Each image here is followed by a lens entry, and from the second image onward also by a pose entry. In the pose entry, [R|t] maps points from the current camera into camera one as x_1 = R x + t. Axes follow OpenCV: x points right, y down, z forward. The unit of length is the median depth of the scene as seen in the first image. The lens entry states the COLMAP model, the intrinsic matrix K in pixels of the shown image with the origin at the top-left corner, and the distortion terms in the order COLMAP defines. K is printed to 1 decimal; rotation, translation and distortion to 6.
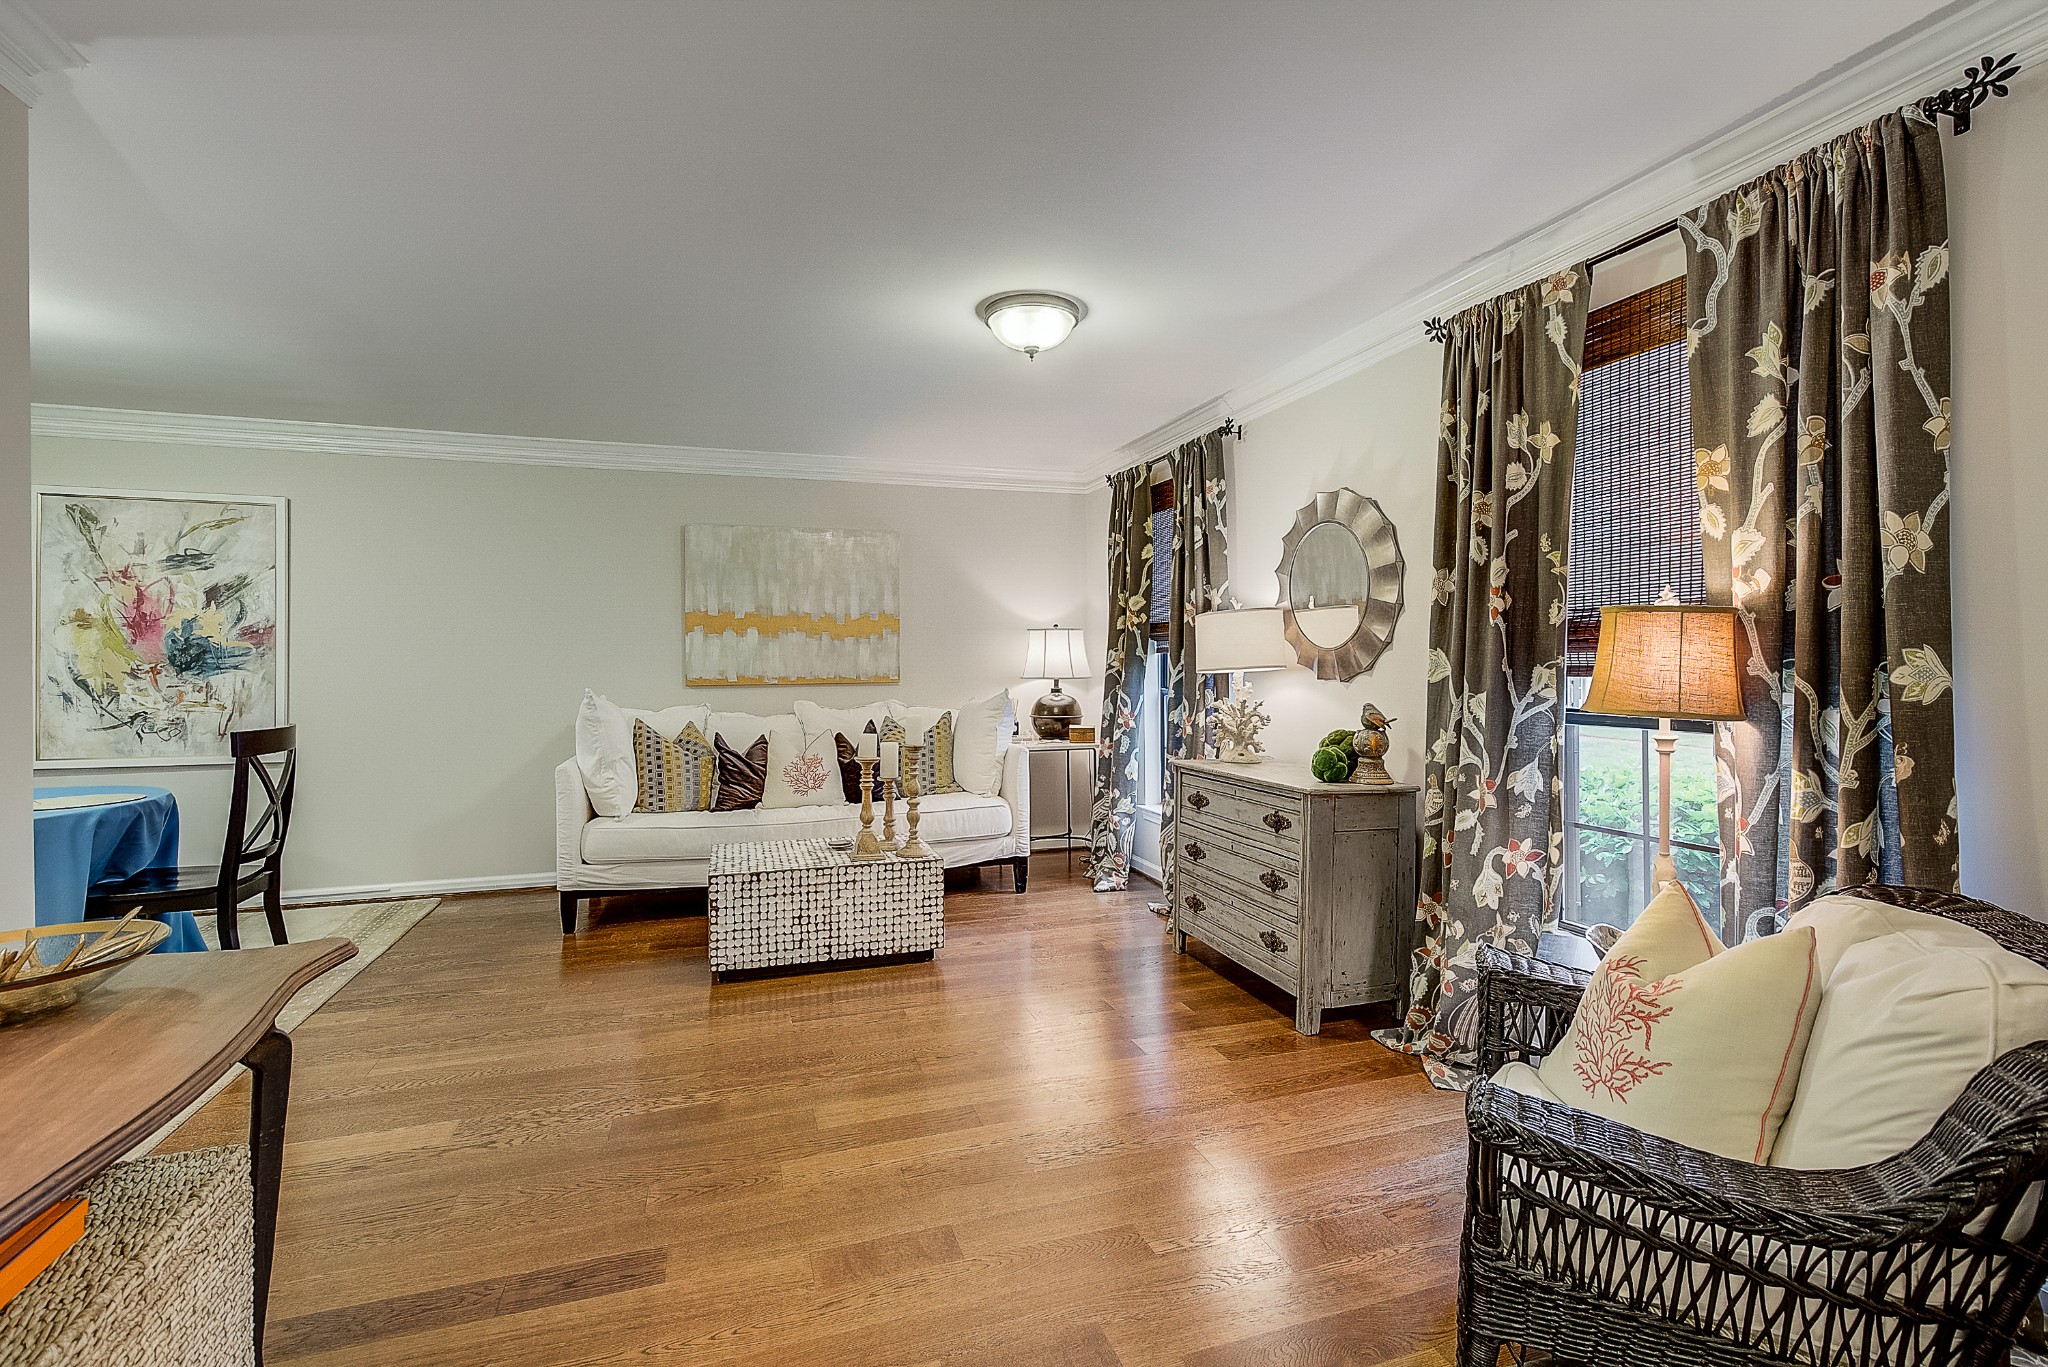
lens RADIAL K [[918.3, 0, 1028.2], [0, 918.3, 665.6], [0, 0, 1]] dist [-0.002688, 0.000687]
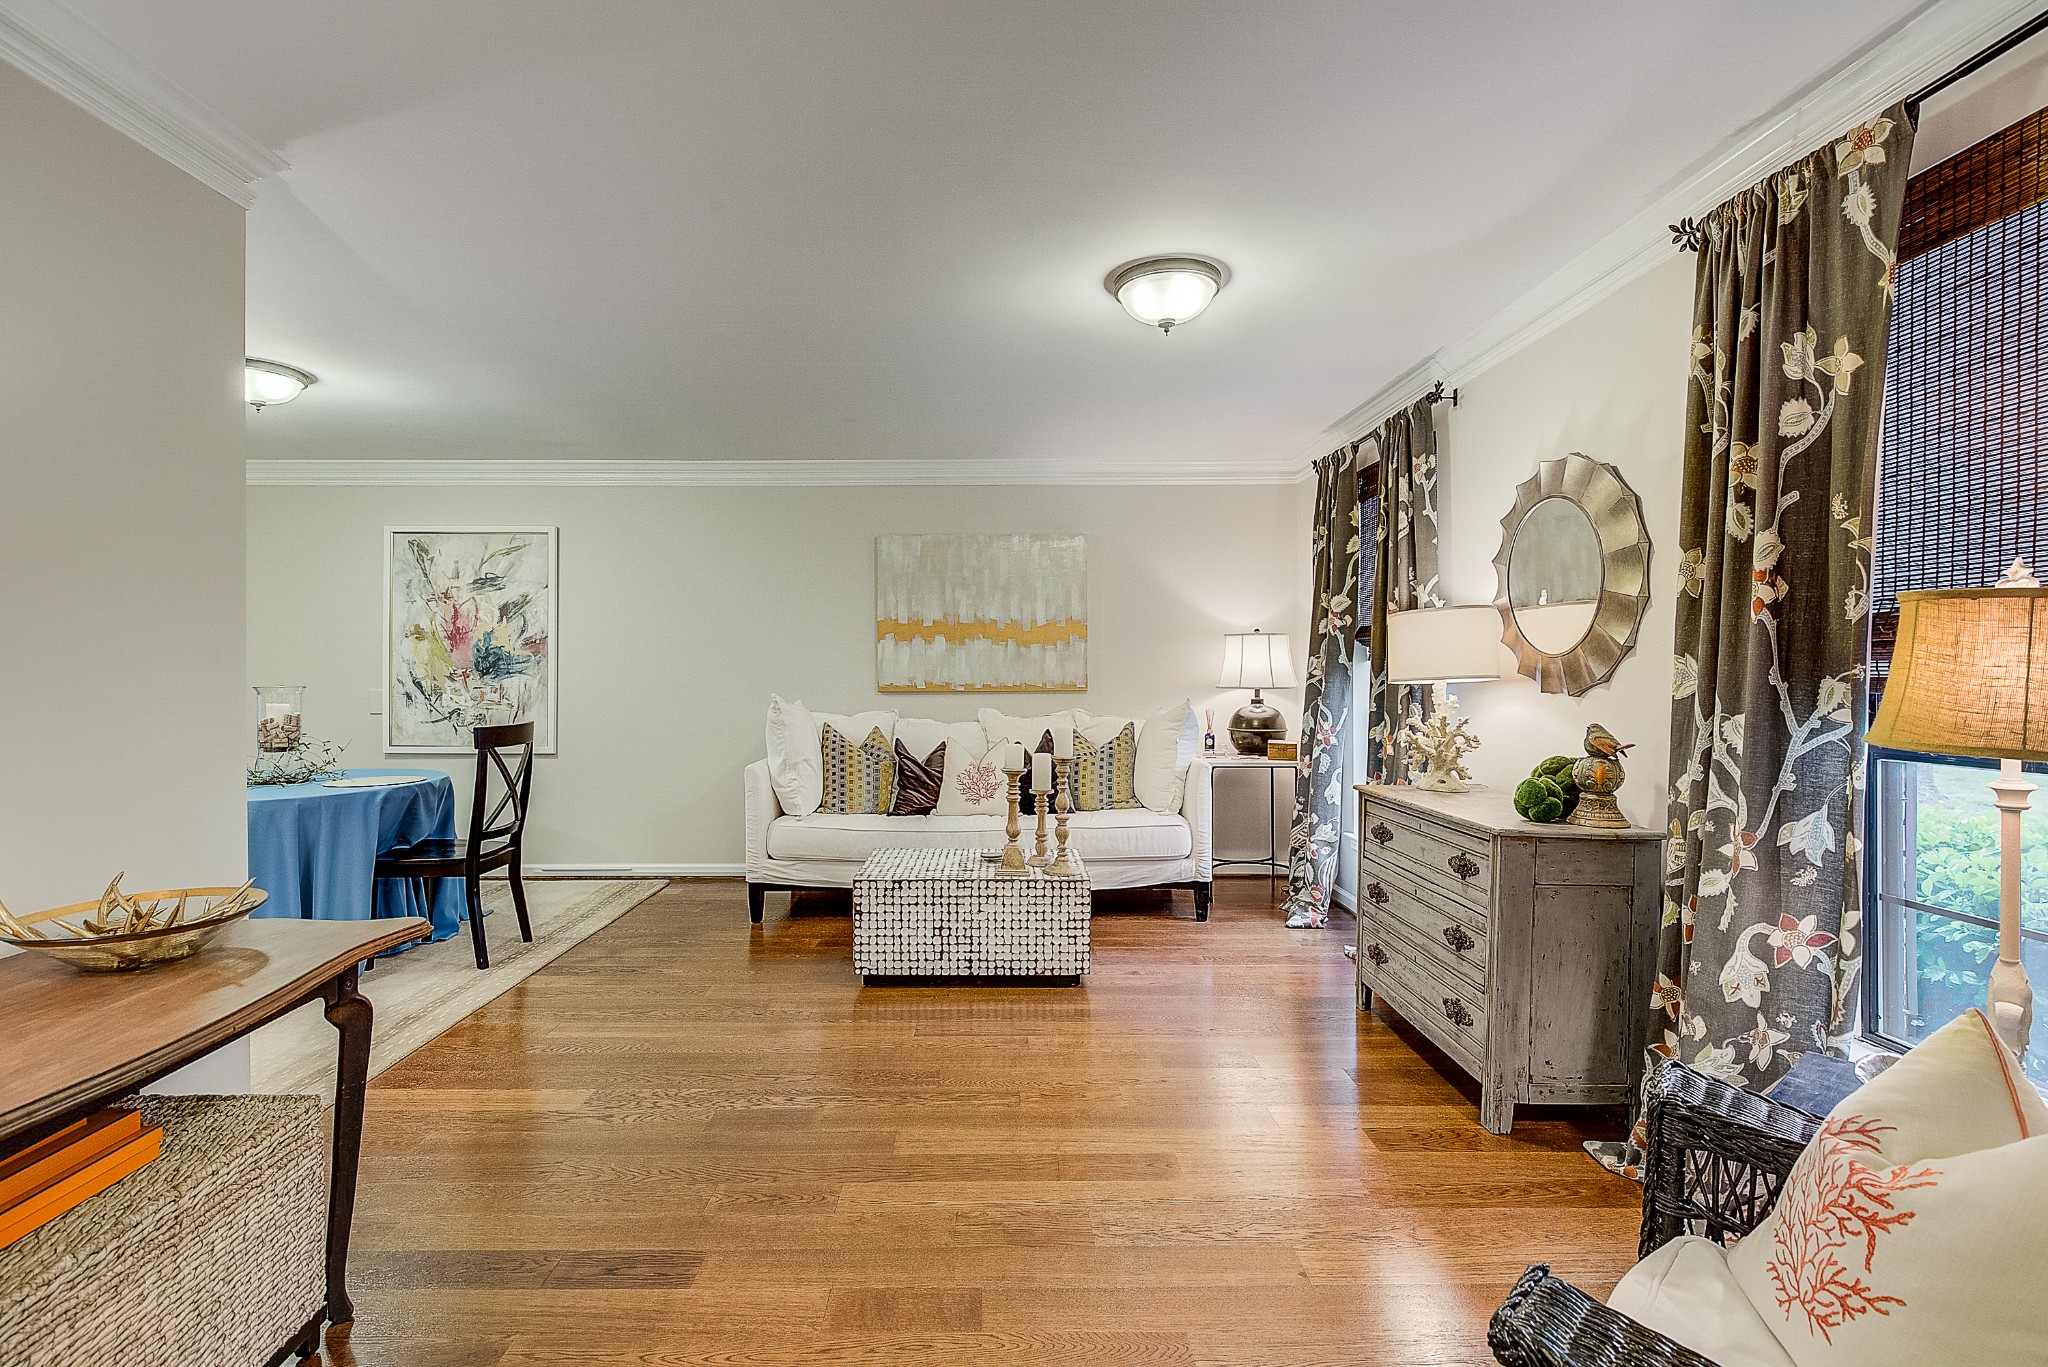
lens RADIAL K [[929.2, 0, 991.0], [0, 929.2, 677.0], [0, 0, 1]] dist [-0.007499, 0.004314]
pose [[0.948899, 0.005882, -0.315525, 0.117663], [-0.004607, 0.999978, 0.004788, -0.000688], [0.315546, -0.003090, 0.948905, 0.073884]]
